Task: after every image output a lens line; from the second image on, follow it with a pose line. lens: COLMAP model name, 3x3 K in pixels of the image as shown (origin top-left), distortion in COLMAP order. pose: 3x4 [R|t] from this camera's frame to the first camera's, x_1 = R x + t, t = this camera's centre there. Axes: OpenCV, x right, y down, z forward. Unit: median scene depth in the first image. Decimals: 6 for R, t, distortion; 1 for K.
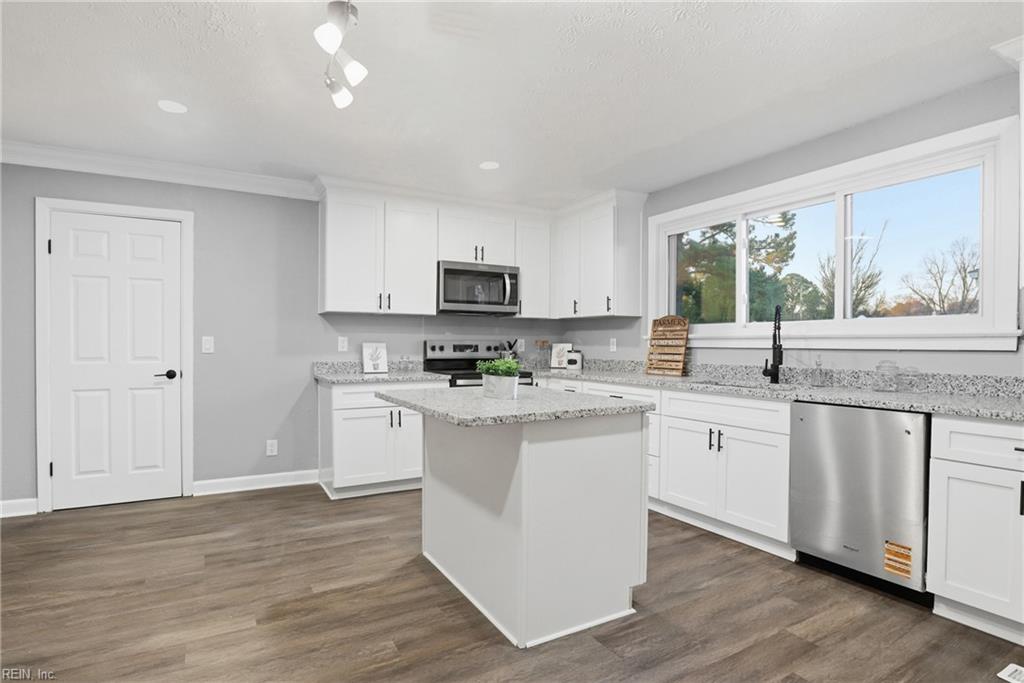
lens RADIAL K [[539.8, 0, 513.5], [0, 539.8, 347.7], [0, 0, 1]] dist [-0.022857, 0.001447]
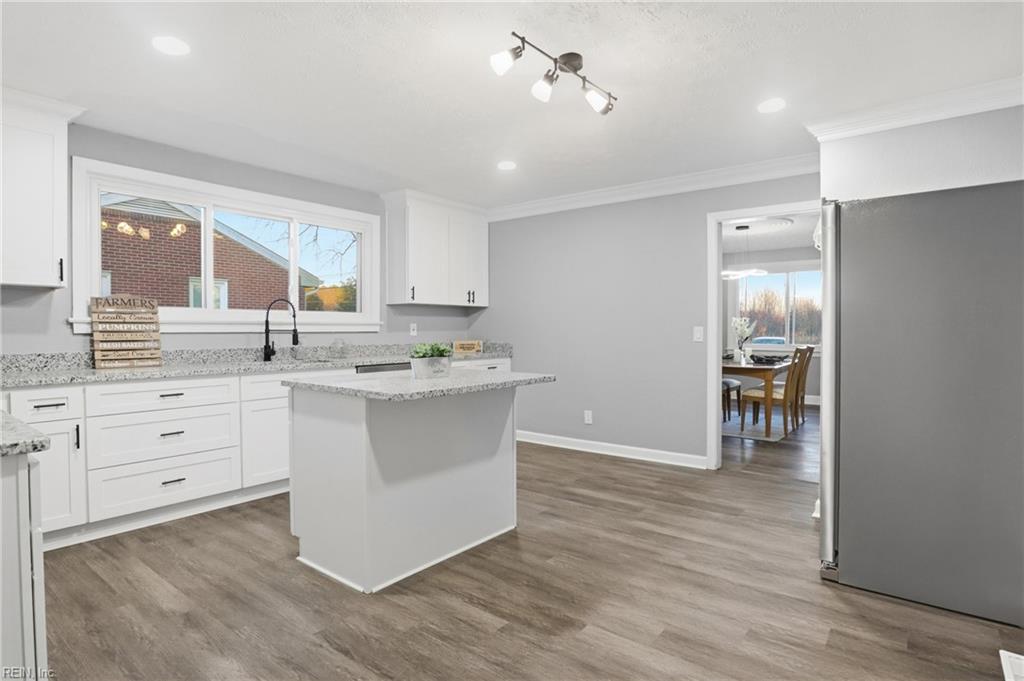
lens RADIAL K [[539.8, 0, 511.6], [0, 539.8, 334.9], [0, 0, 1]] dist [-0.022857, 0.001447]
pose [[-0.388542, -0.014290, 0.921320, -1.044561], [0.003509, 0.999850, 0.016988, -0.014473], [-0.921424, 0.009833, -0.388434, 1.194305]]
